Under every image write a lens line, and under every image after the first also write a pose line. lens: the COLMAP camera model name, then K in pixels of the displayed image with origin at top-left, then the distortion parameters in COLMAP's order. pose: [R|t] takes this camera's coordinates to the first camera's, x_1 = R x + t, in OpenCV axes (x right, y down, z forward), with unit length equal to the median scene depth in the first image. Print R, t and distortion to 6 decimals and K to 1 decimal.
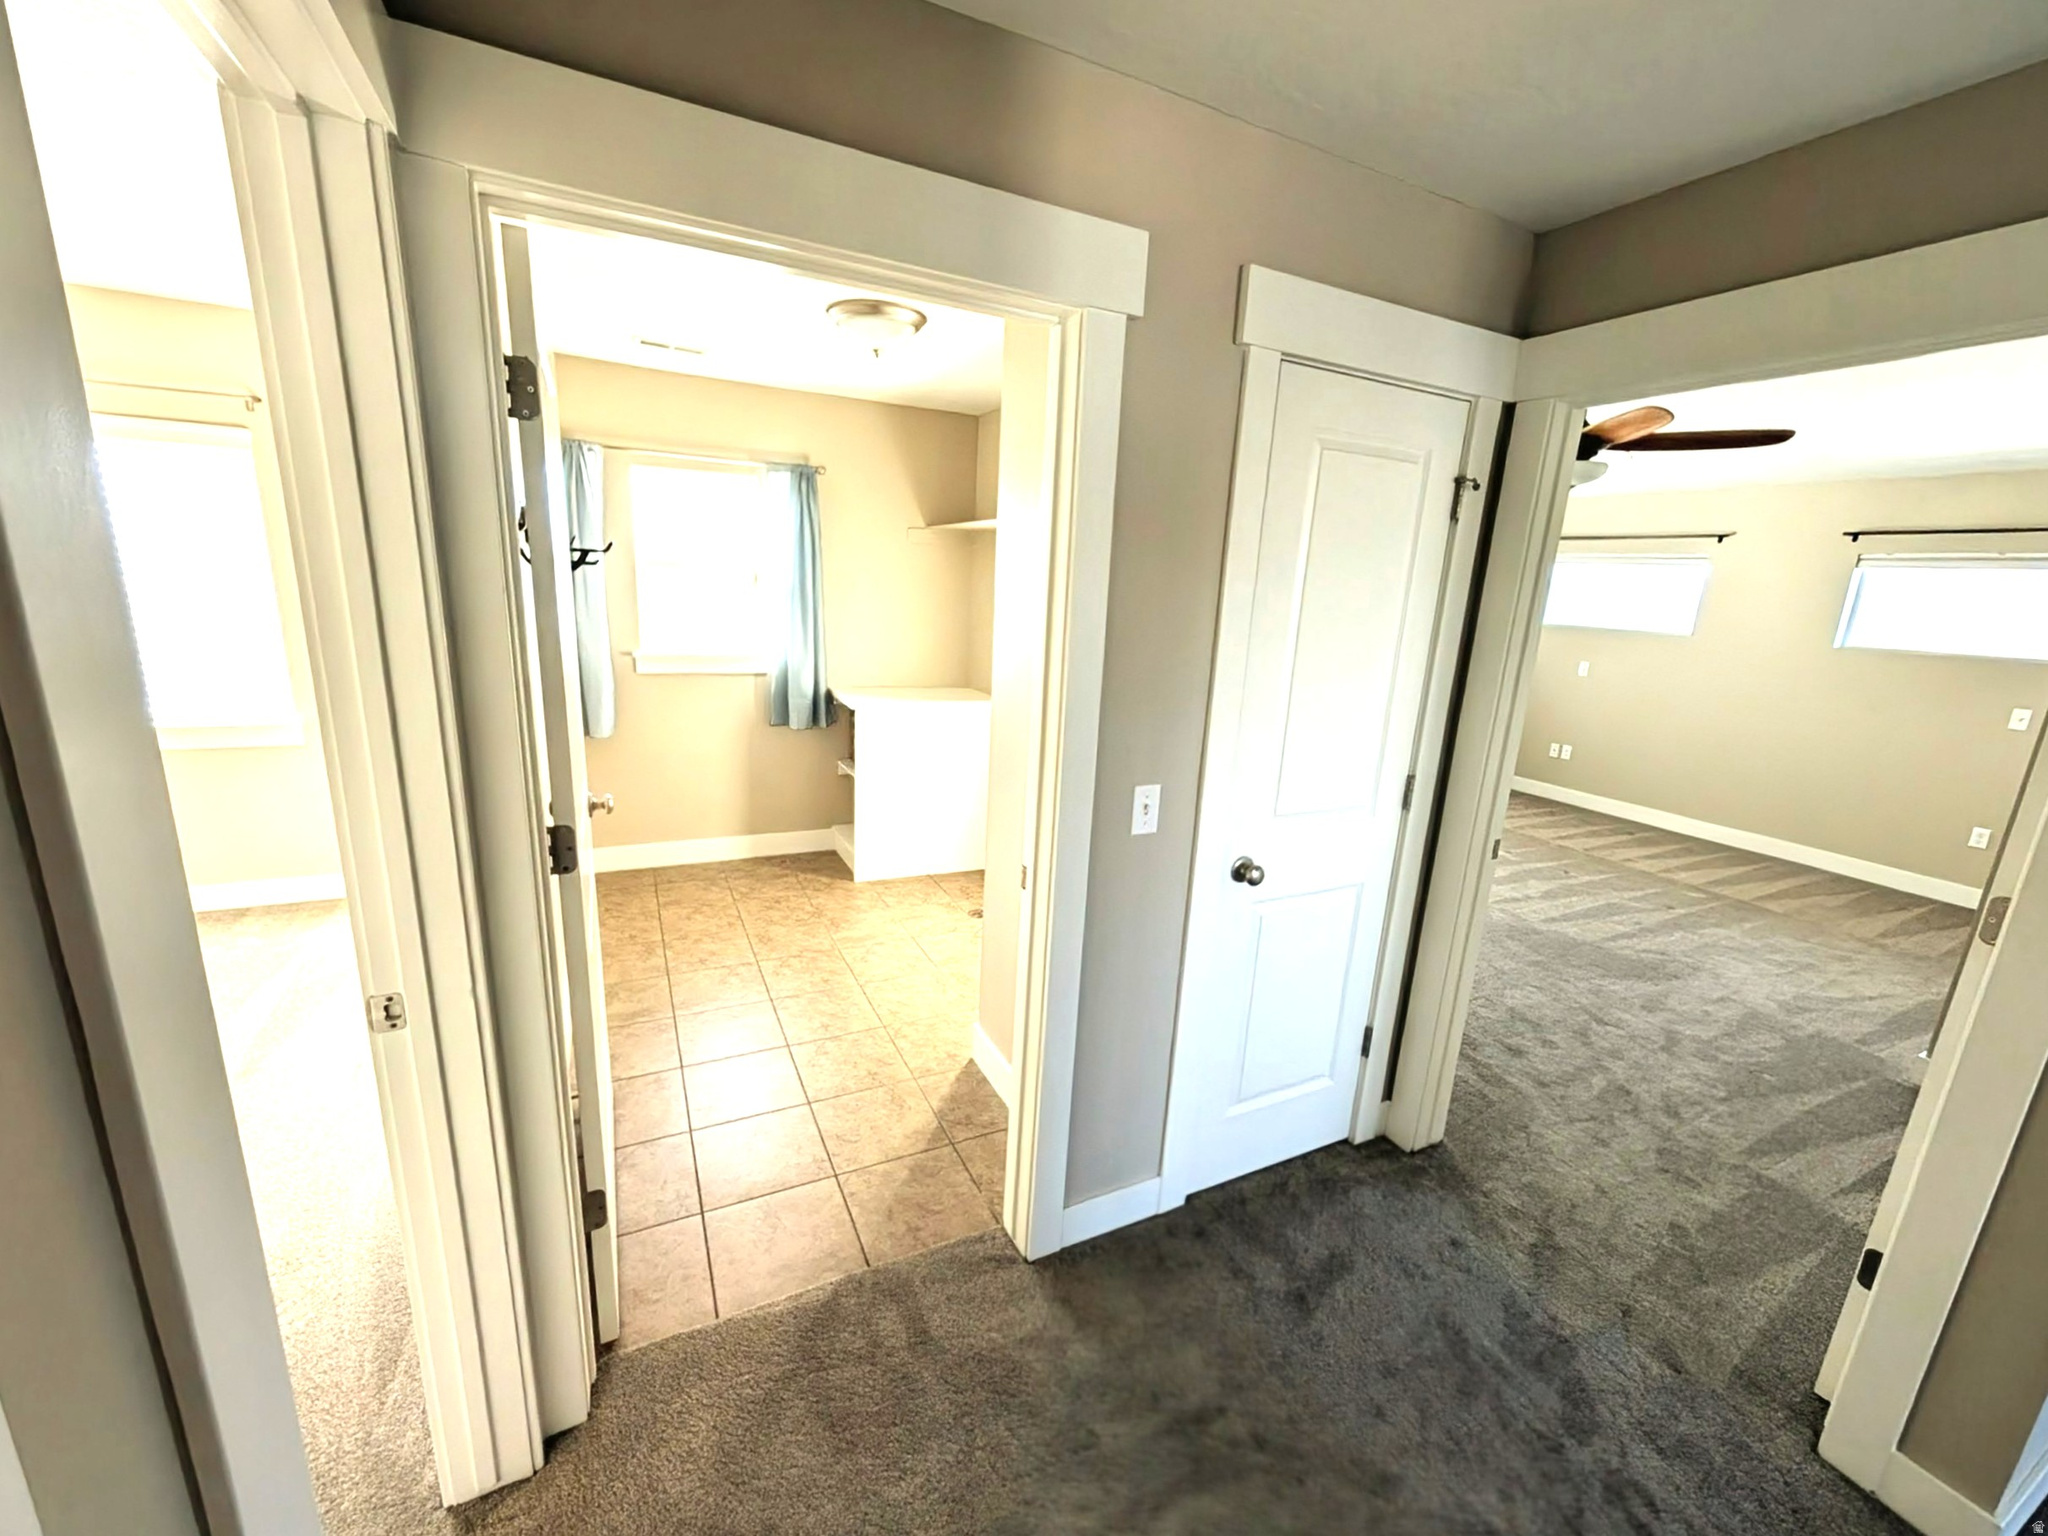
lens RADIAL K [[796.0, 0, 1029.8], [0, 796.0, 763.4], [0, 0, 1]] dist [0.002930, 0.000444]
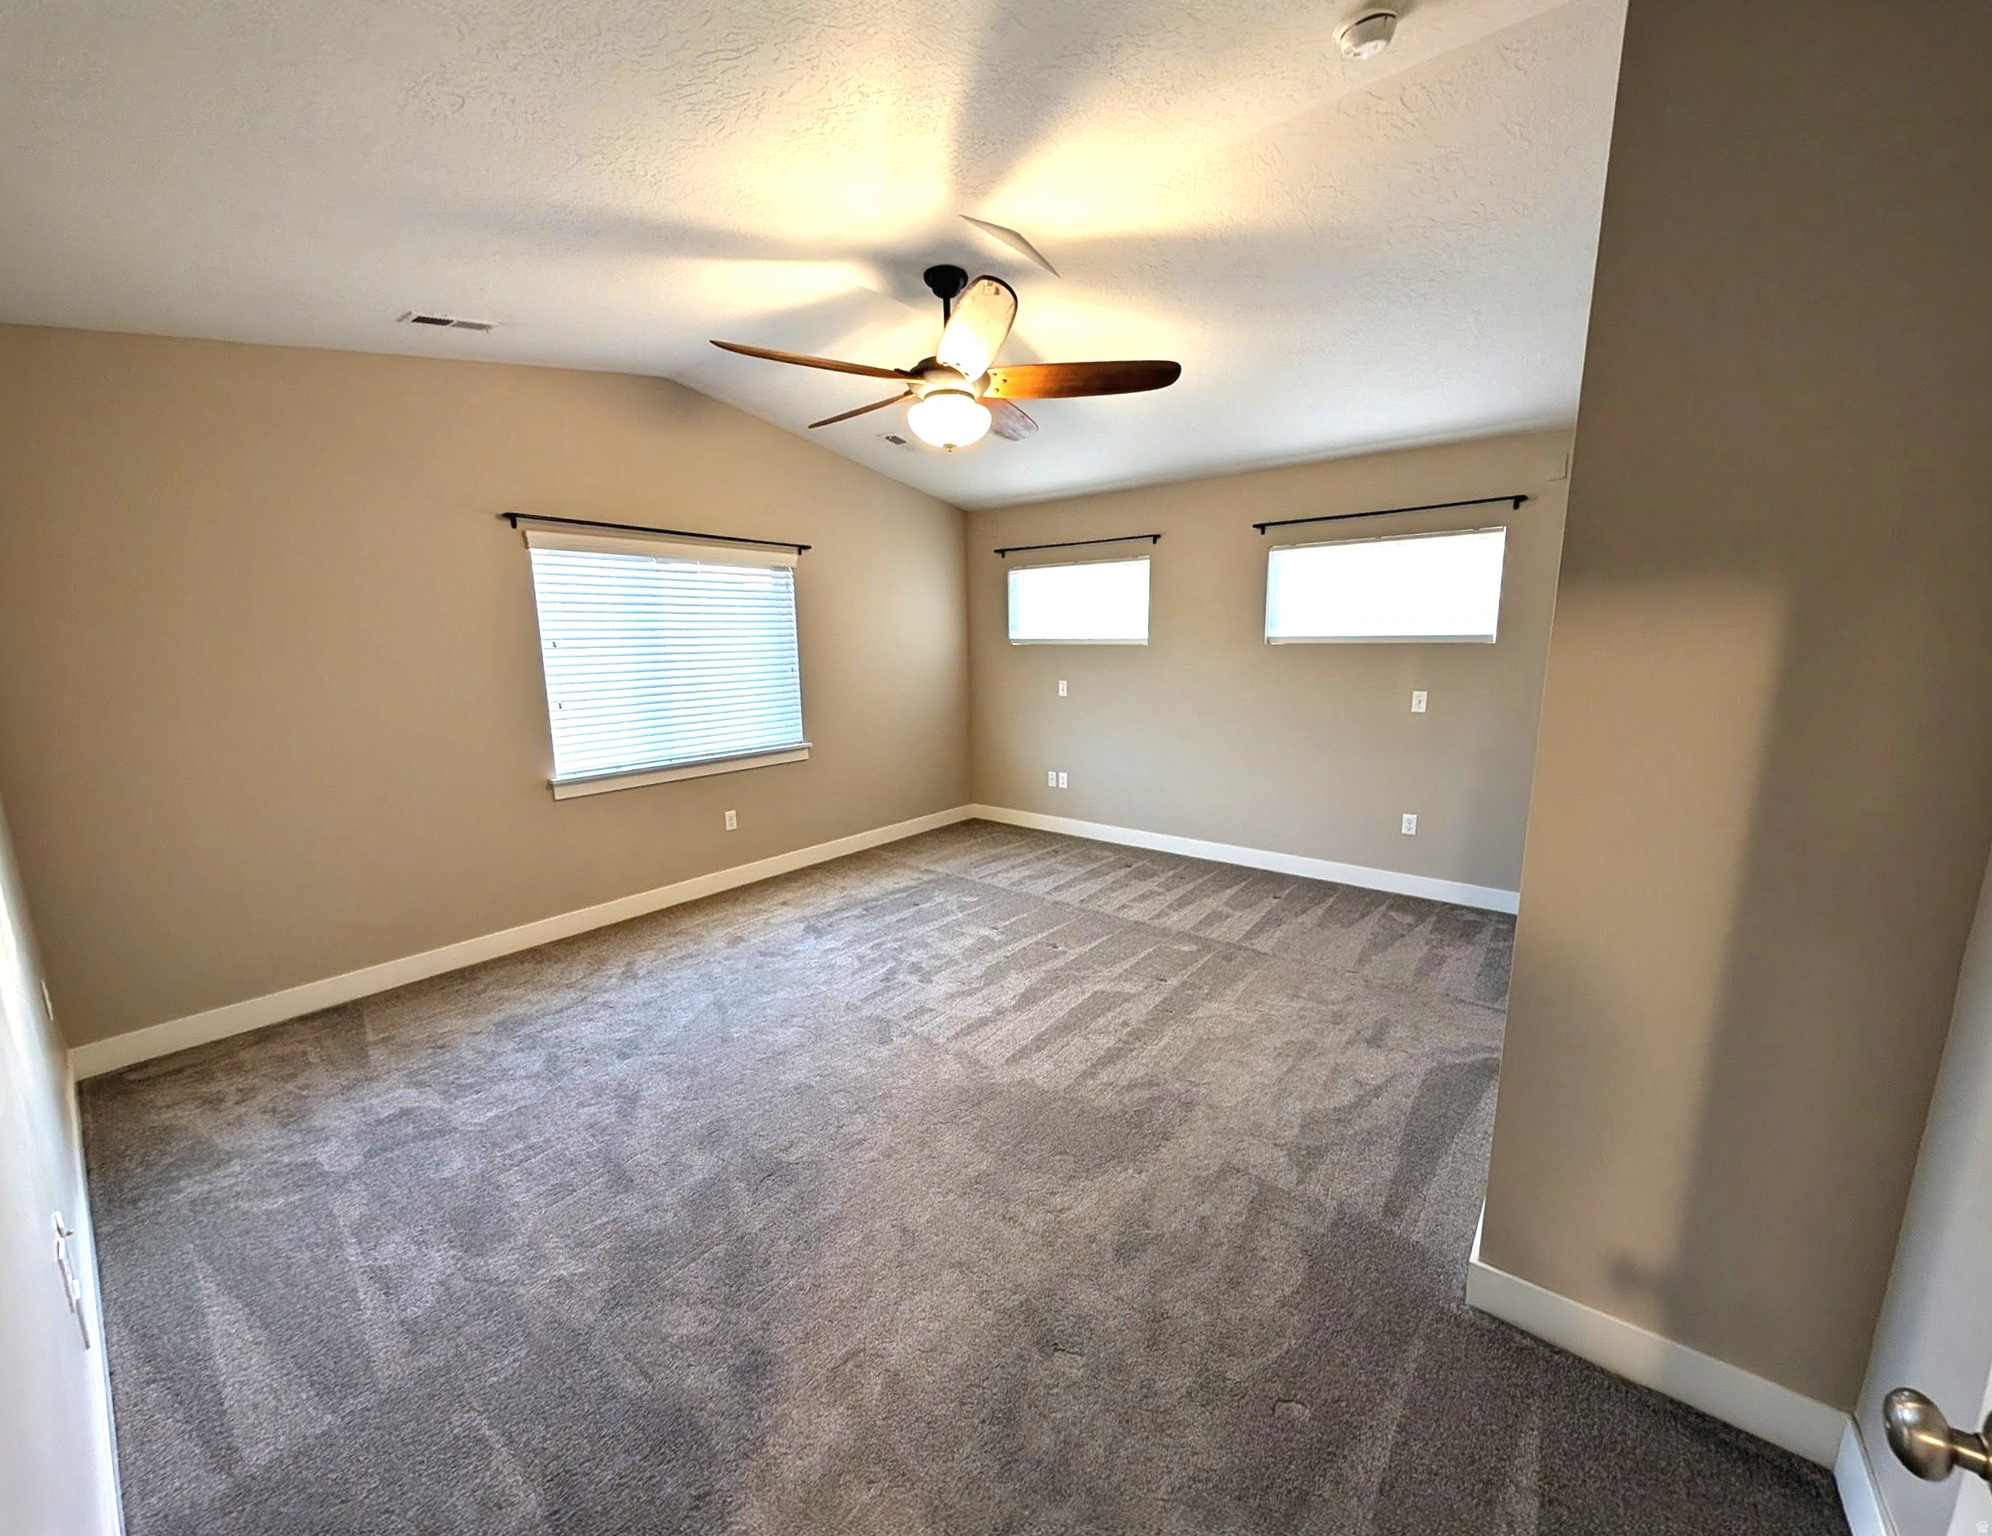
lens RADIAL K [[753.1, 0, 989.1], [0, 753.1, 773.1], [0, 0, 1]] dist [-0.002582, -0.000163]
pose [[0.903330, -0.139883, 0.405498, 0.385676], [0.158720, 0.987238, -0.013019, -0.037149], [-0.398502, 0.076121, 0.914003, 0.383904]]
